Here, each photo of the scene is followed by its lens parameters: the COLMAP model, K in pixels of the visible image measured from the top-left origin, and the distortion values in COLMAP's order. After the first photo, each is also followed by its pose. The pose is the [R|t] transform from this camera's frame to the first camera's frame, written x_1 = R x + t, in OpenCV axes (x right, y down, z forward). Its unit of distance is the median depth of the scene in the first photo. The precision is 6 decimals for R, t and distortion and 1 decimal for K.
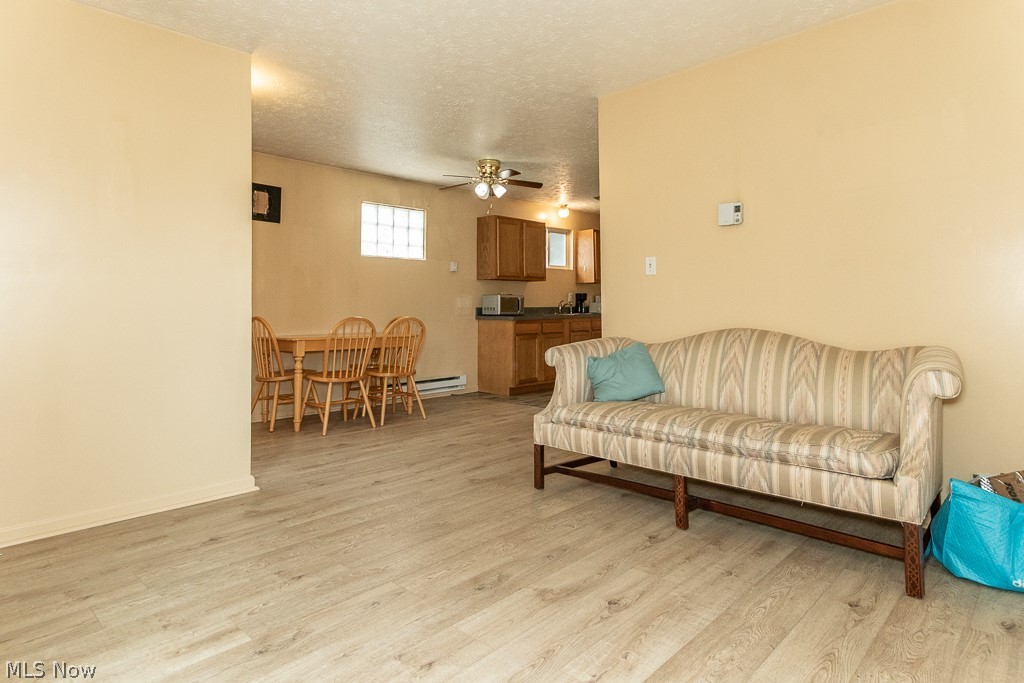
lens RADIAL K [[580.3, 0, 518.9], [0, 580.3, 286.0], [0, 0, 1]] dist [0.016423, -0.001093]
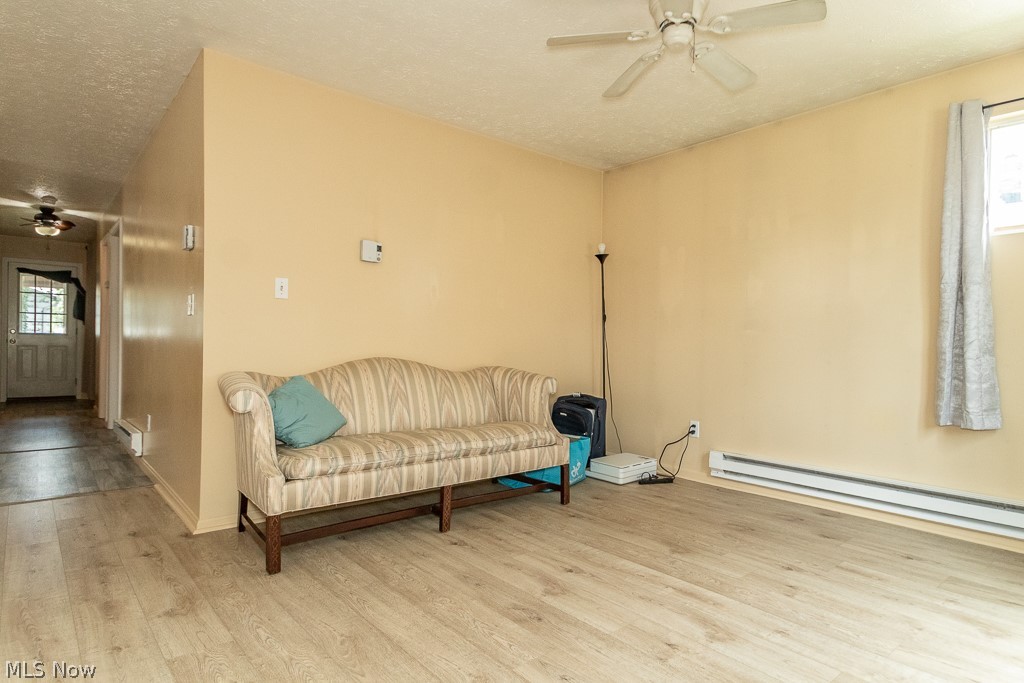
lens RADIAL K [[580.3, 0, 512.6], [0, 580.3, 350.7], [0, 0, 1]] dist [0.016423, -0.001093]
pose [[0.103398, -0.005332, 0.994626, -0.859380], [-0.056676, 0.998329, 0.011244, 0.040904], [-0.993024, -0.057534, 0.102923, 0.783261]]
